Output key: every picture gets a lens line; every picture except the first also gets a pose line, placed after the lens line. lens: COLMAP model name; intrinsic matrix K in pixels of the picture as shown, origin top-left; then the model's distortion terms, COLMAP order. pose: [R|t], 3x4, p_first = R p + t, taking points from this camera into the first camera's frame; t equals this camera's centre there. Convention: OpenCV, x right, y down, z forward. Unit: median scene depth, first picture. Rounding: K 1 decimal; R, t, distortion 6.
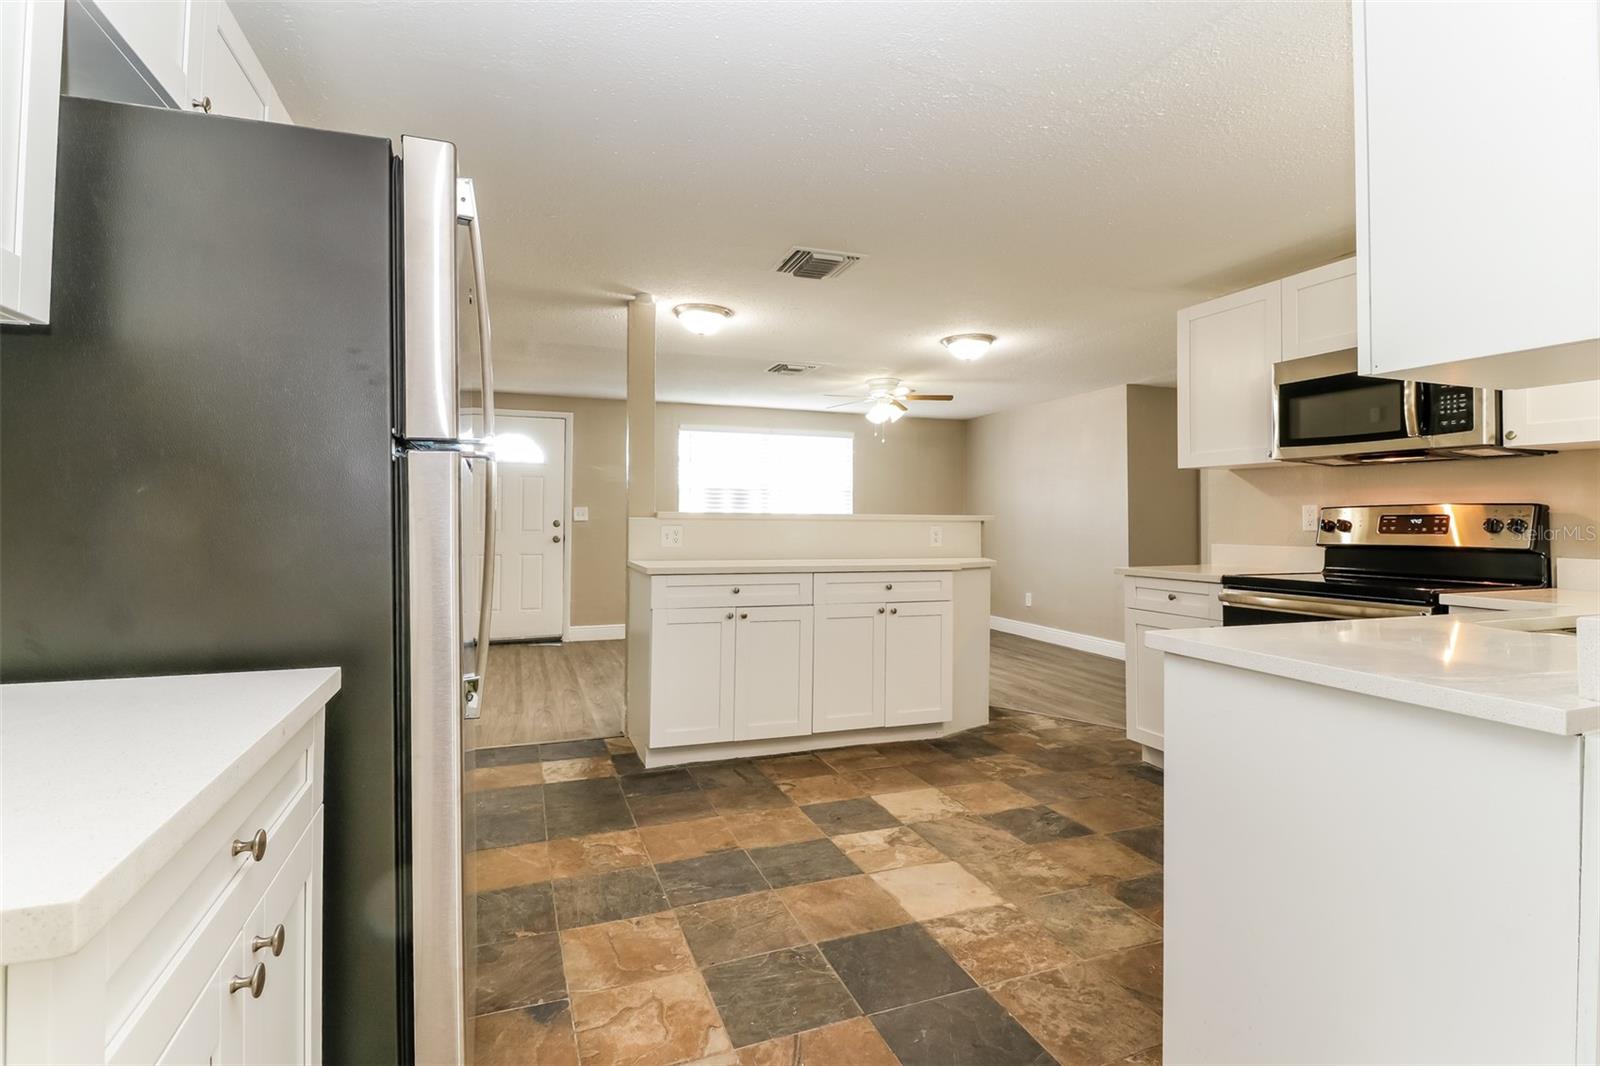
lens RADIAL K [[769.8, 0, 804.0], [0, 769.8, 500.4], [0, 0, 1]] dist [0.003996, -0.003998]
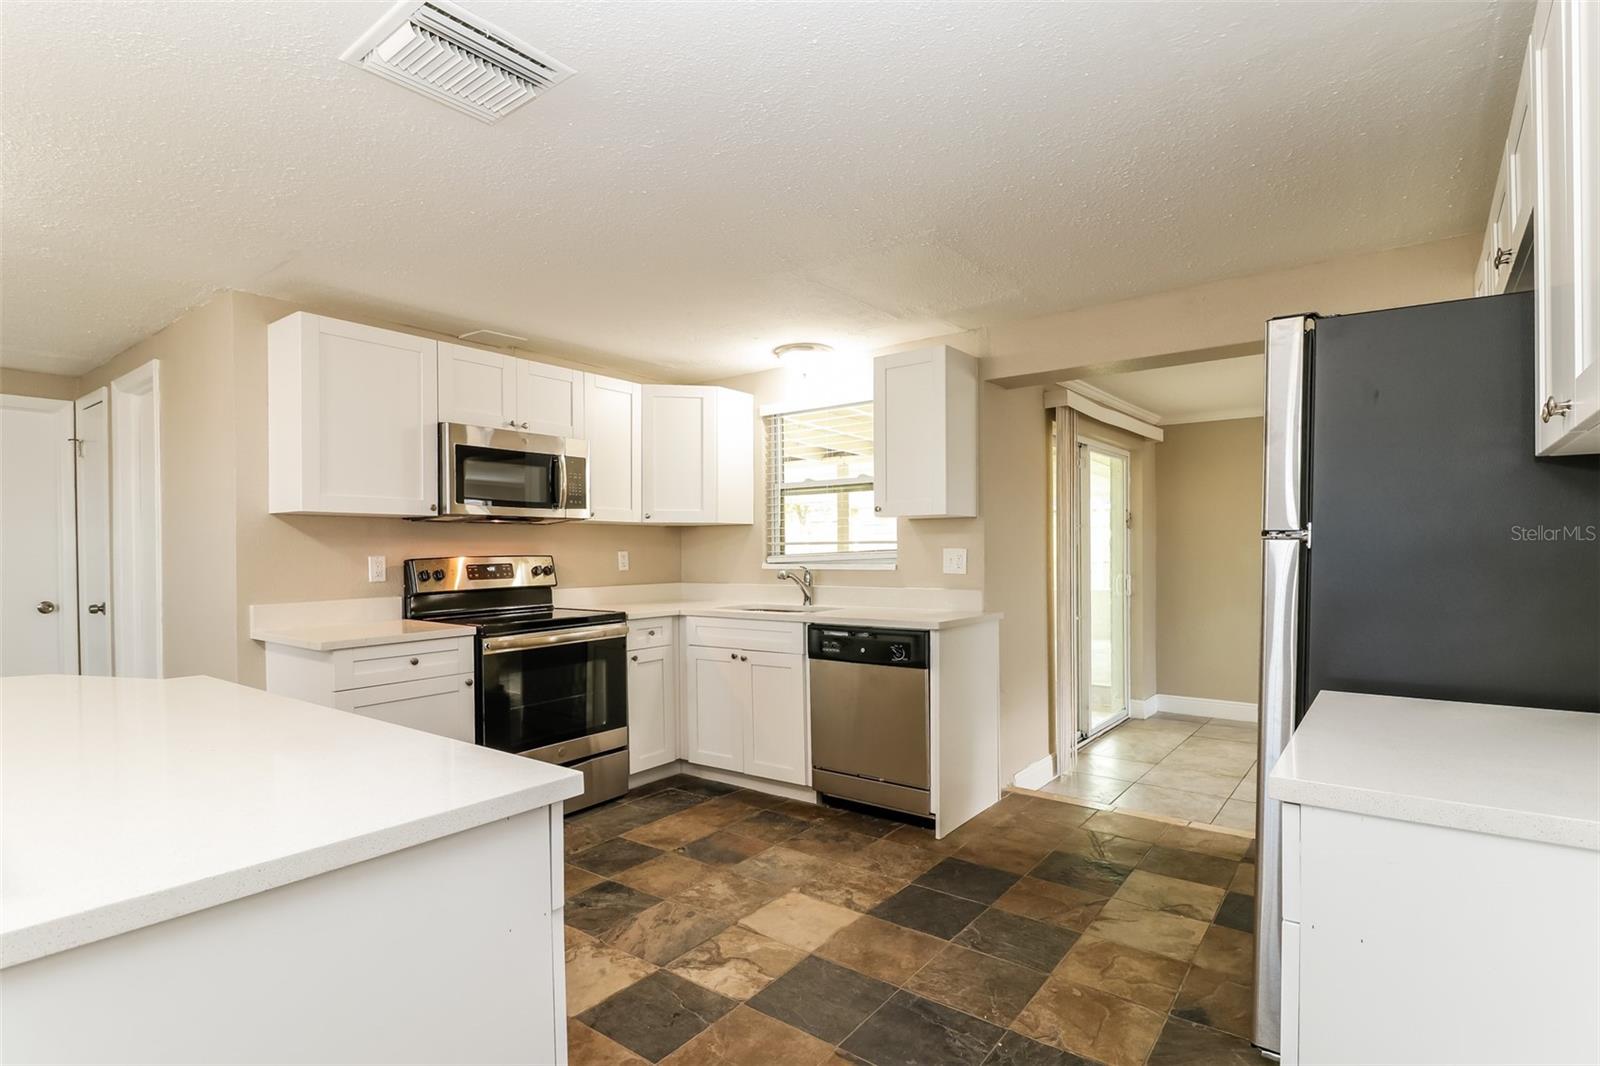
lens RADIAL K [[769.8, 0, 803.9], [0, 769.8, 554.5], [0, 0, 1]] dist [0.003996, -0.003998]
pose [[-0.519269, -0.009204, 0.854561, -0.748426], [-0.014179, 0.999897, 0.002153, -0.010285], [-0.854493, -0.010999, -0.519347, 1.559650]]
